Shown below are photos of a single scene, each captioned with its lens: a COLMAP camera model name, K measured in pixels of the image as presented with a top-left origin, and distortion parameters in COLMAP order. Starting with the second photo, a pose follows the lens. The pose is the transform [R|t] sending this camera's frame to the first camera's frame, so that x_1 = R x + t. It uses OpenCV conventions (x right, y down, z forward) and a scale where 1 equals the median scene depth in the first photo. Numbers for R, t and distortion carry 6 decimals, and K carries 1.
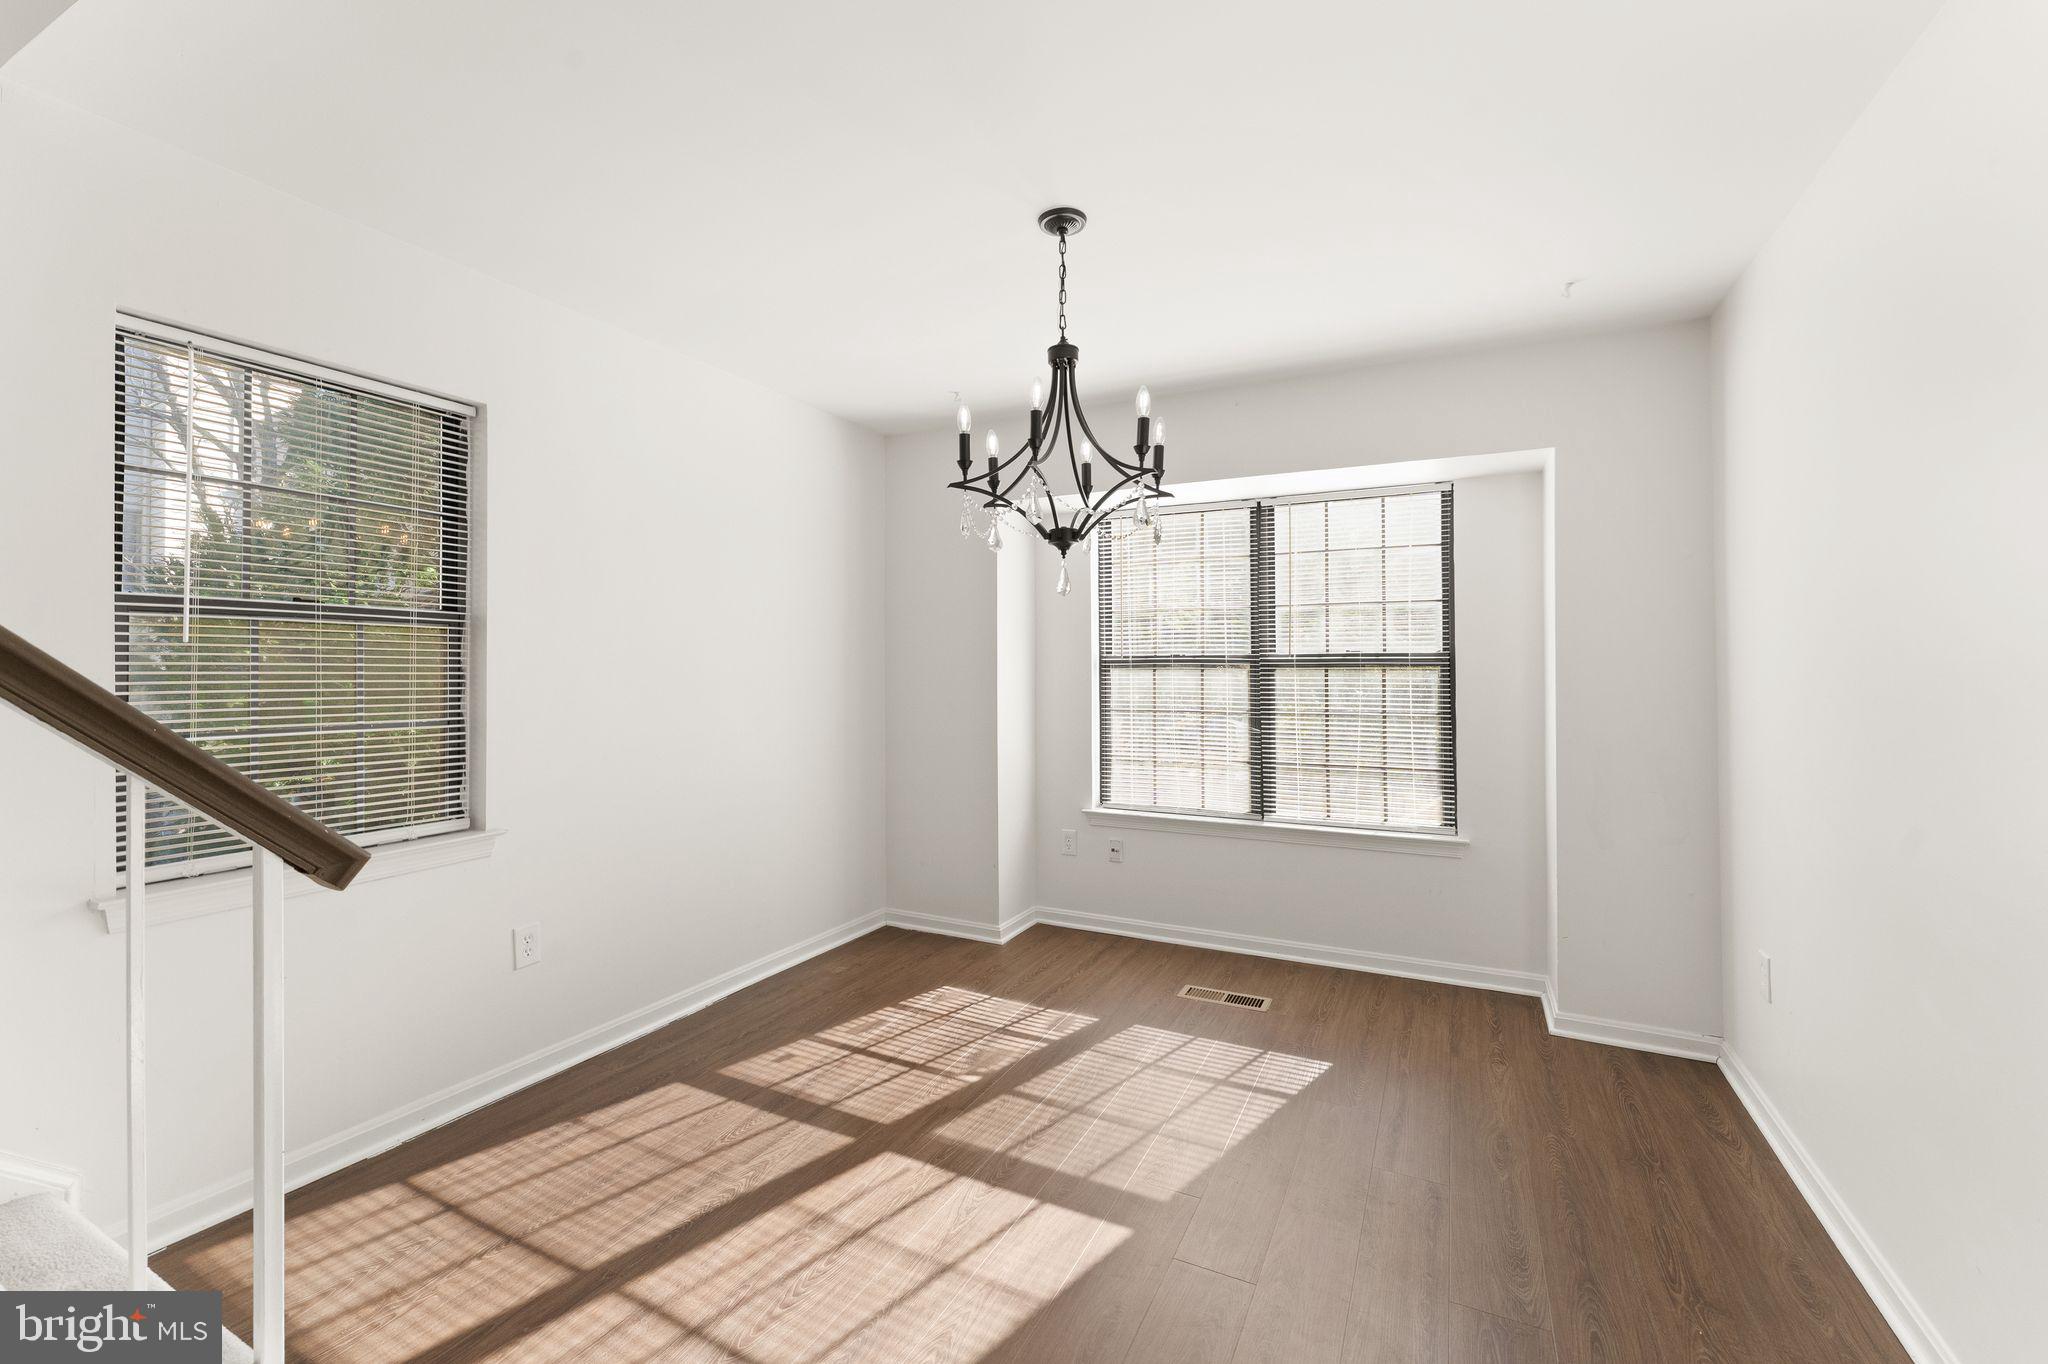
lens RADIAL K [[853.4, 0, 1024.2], [0, 853.4, 692.2], [0, 0, 1]] dist [-0.000115, -0.000289]
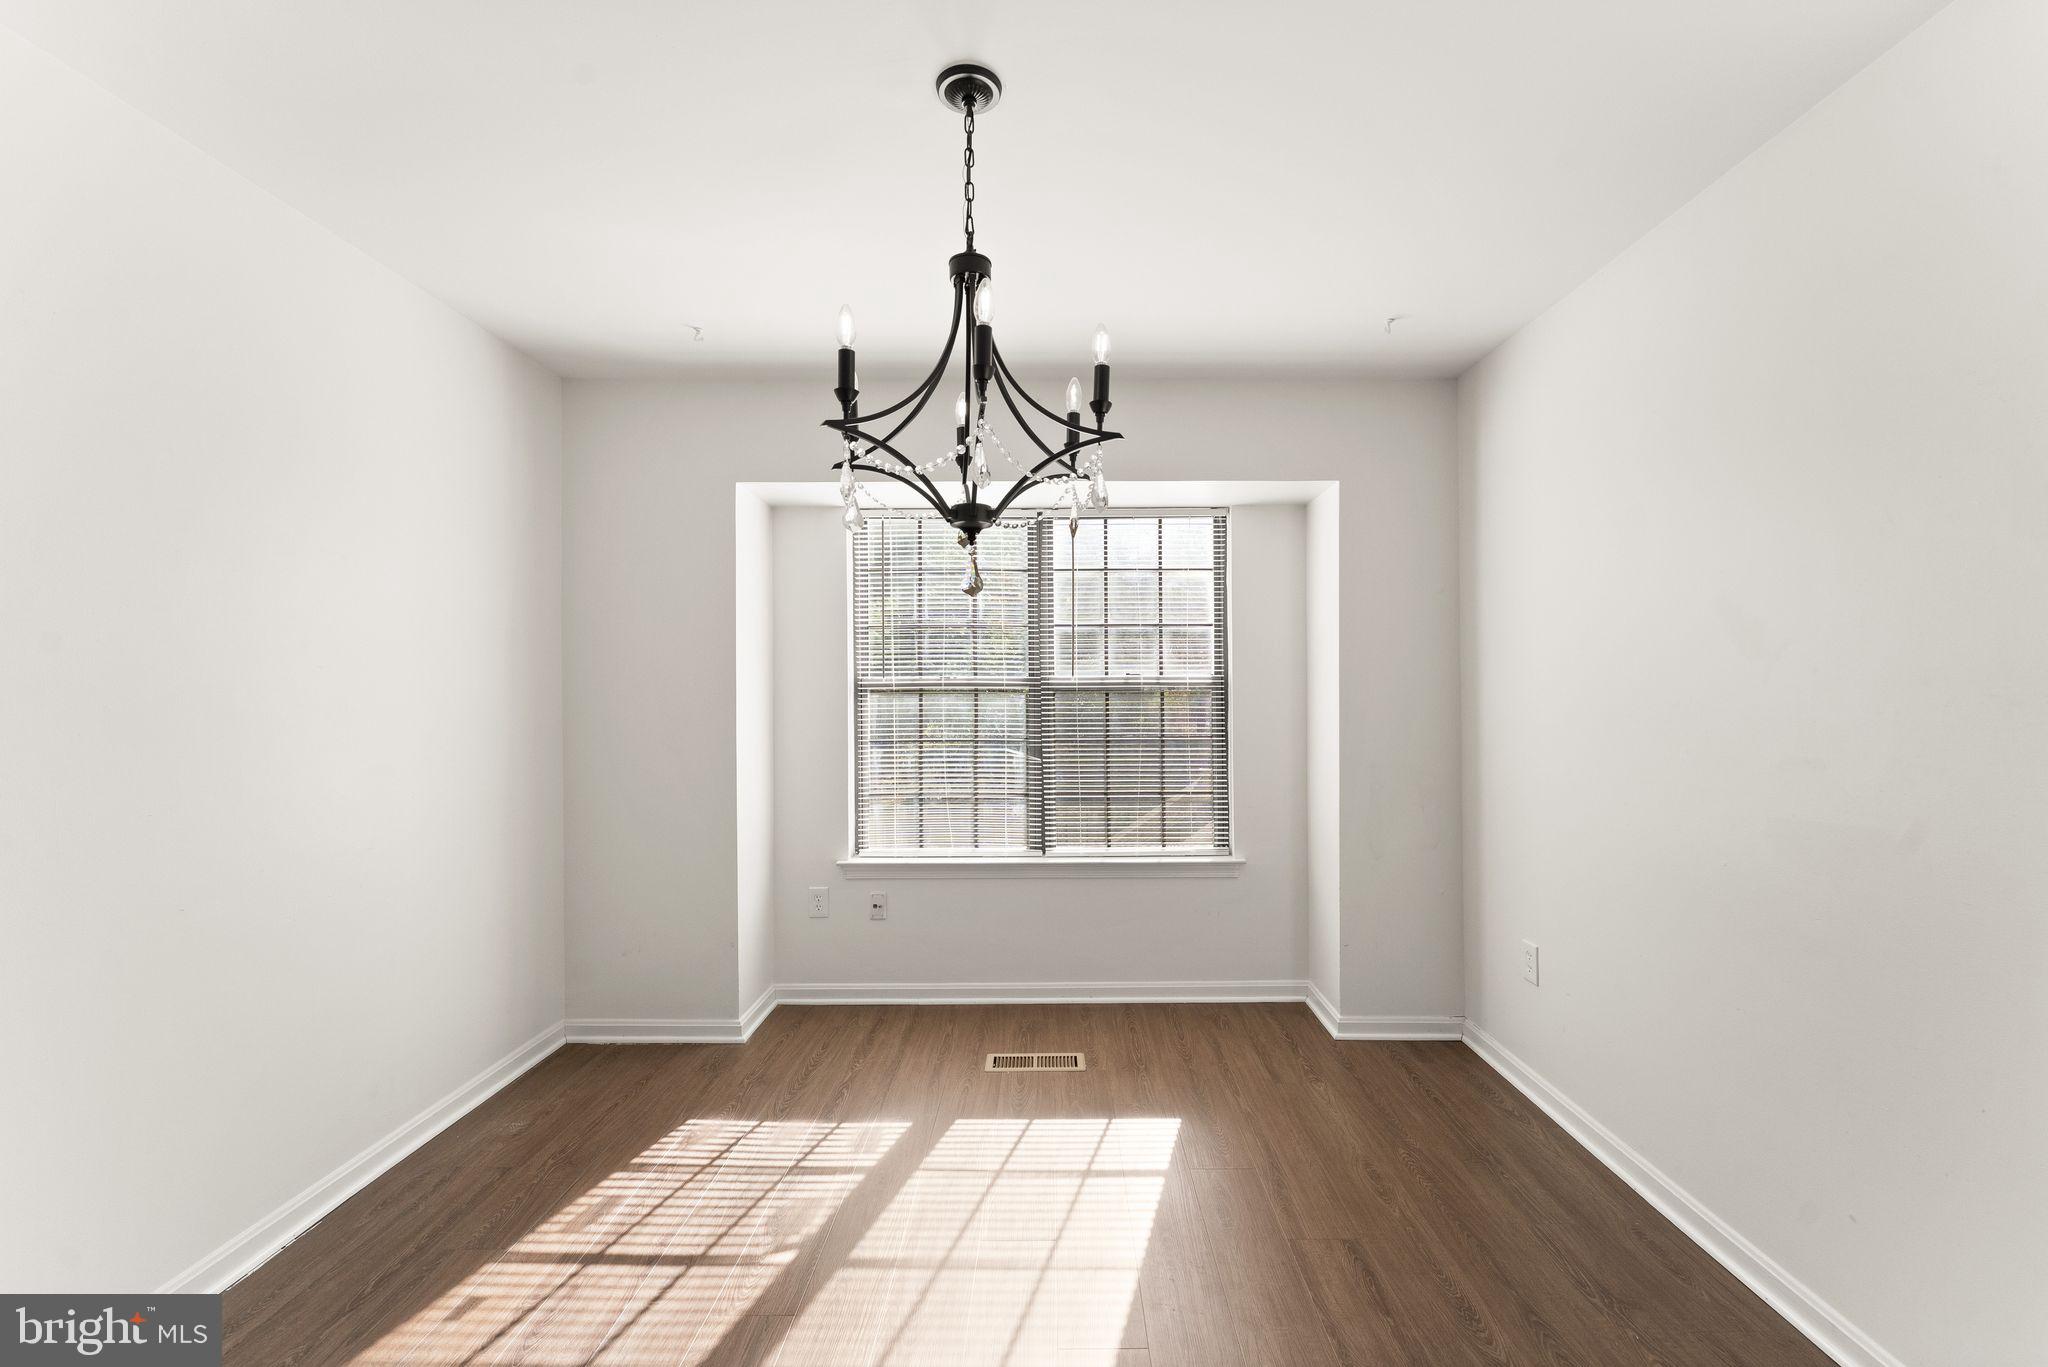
lens RADIAL K [[843.2, 0, 1050.1], [0, 843.2, 710.0], [0, 0, 1]] dist [-0.001302, -0.000631]
pose [[0.893041, -0.013680, 0.449768, -0.153461], [0.016782, 0.999855, -0.002910, -0.007552], [-0.449663, 0.010147, 0.893141, 0.218709]]
